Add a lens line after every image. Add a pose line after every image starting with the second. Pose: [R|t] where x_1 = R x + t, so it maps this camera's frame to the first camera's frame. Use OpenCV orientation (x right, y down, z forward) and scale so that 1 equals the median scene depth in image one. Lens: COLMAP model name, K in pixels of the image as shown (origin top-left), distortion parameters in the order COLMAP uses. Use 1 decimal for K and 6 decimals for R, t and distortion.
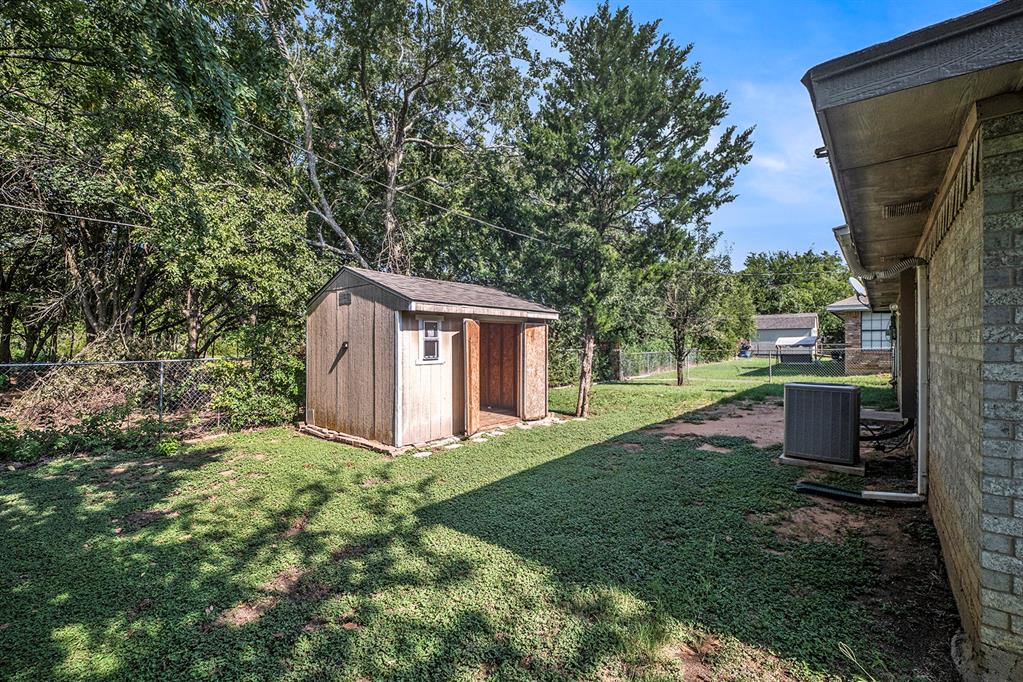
lens RADIAL K [[435.6, 0, 510.4], [0, 435.6, 341.6], [0, 0, 1]] dist [0.010656, -0.000846]
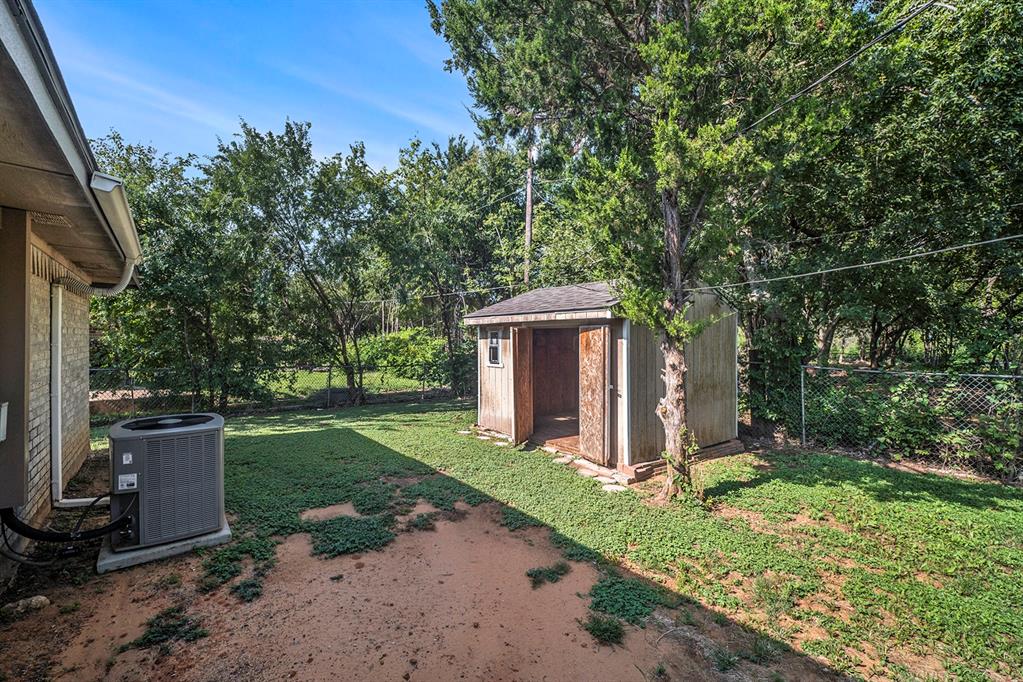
lens RADIAL K [[435.6, 0, 508.5], [0, 435.6, 338.7], [0, 0, 1]] dist [0.010656, -0.000846]
pose [[-0.209570, -0.000672, -0.977793, 0.986535], [-0.005248, 0.999986, 0.000438, -0.026599], [0.977779, 0.005223, -0.209571, 1.291831]]
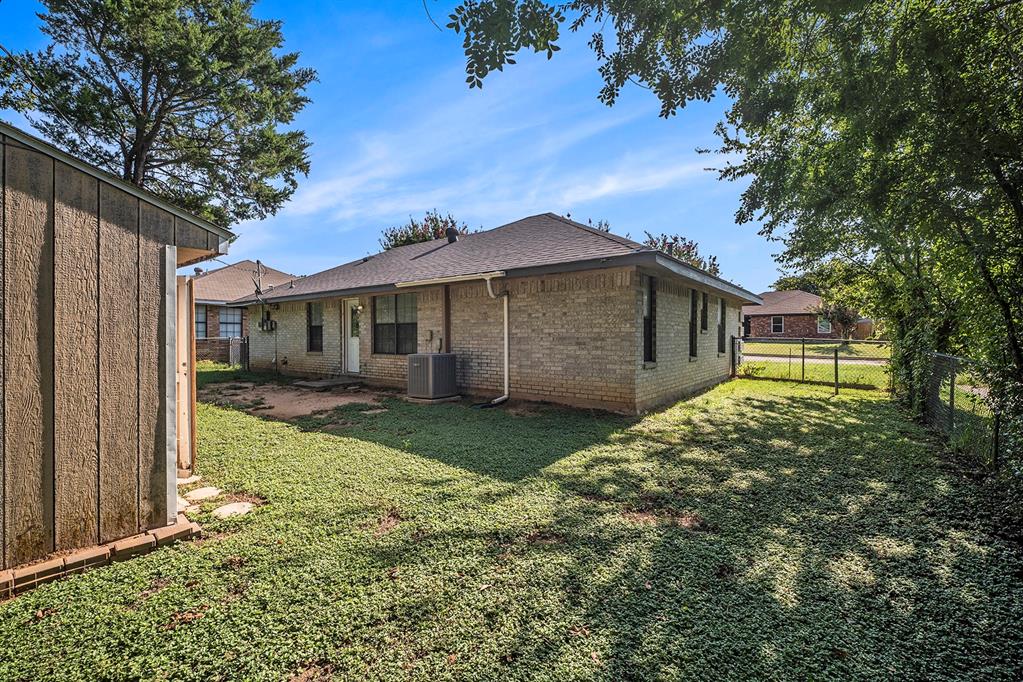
lens RADIAL K [[435.6, 0, 503.0], [0, 435.6, 338.3], [0, 0, 1]] dist [0.010656, -0.000846]
pose [[-0.025354, -0.000847, 0.999678, -0.836646], [0.002156, 0.999997, 0.000902, 0.037166], [-0.999676, 0.002179, -0.025352, 0.699769]]
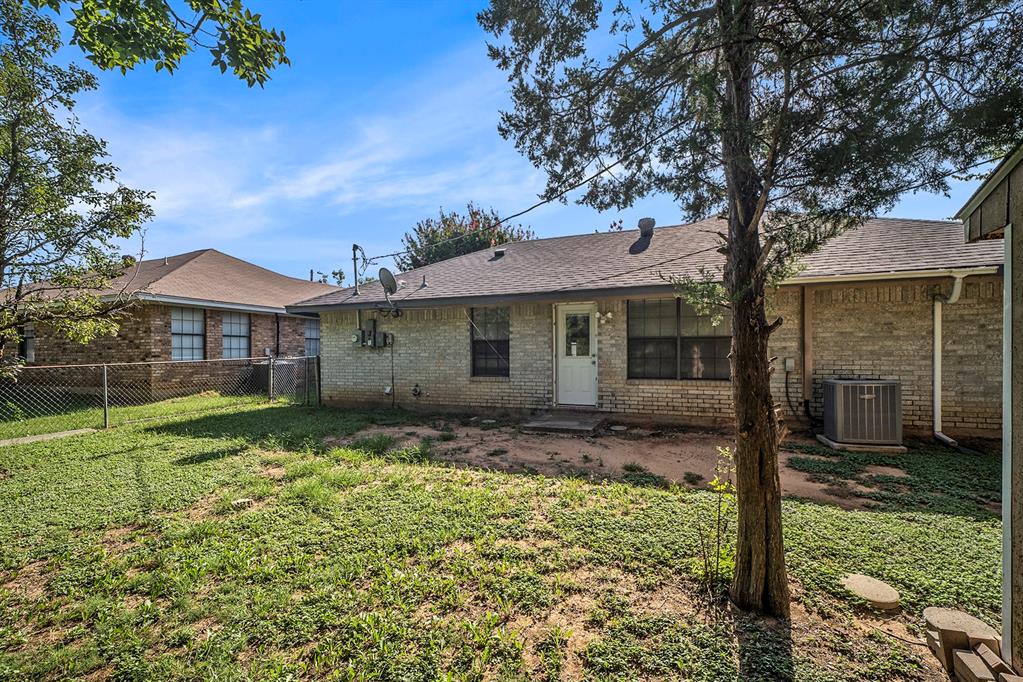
lens RADIAL K [[435.6, 0, 514.8], [0, 435.6, 355.6], [0, 0, 1]] dist [0.010656, -0.000846]
pose [[-0.320406, -0.002880, 0.947276, -0.218188], [0.008159, 0.999950, 0.005799, 0.022631], [-0.947245, 0.009587, -0.320366, 1.808853]]
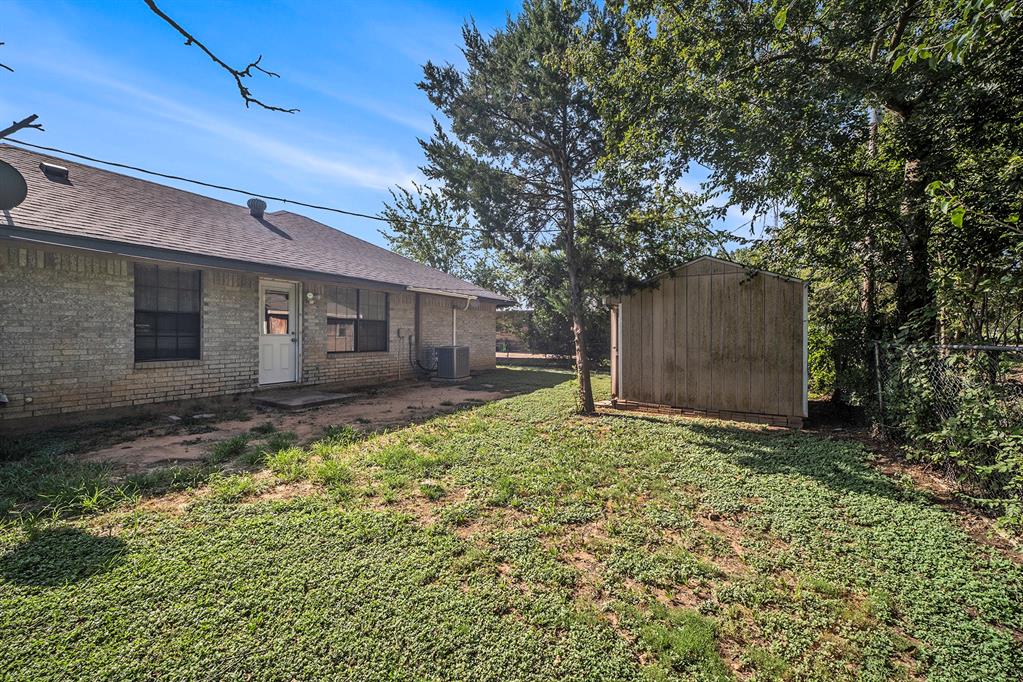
lens RADIAL K [[435.6, 0, 518.8], [0, 435.6, 336.3], [0, 0, 1]] dist [0.010656, -0.000846]
pose [[-0.979333, -0.001746, -0.202246, 0.485906], [-0.002905, 0.999981, 0.005430, 0.030940], [0.202232, 0.005906, -0.979320, 2.581833]]
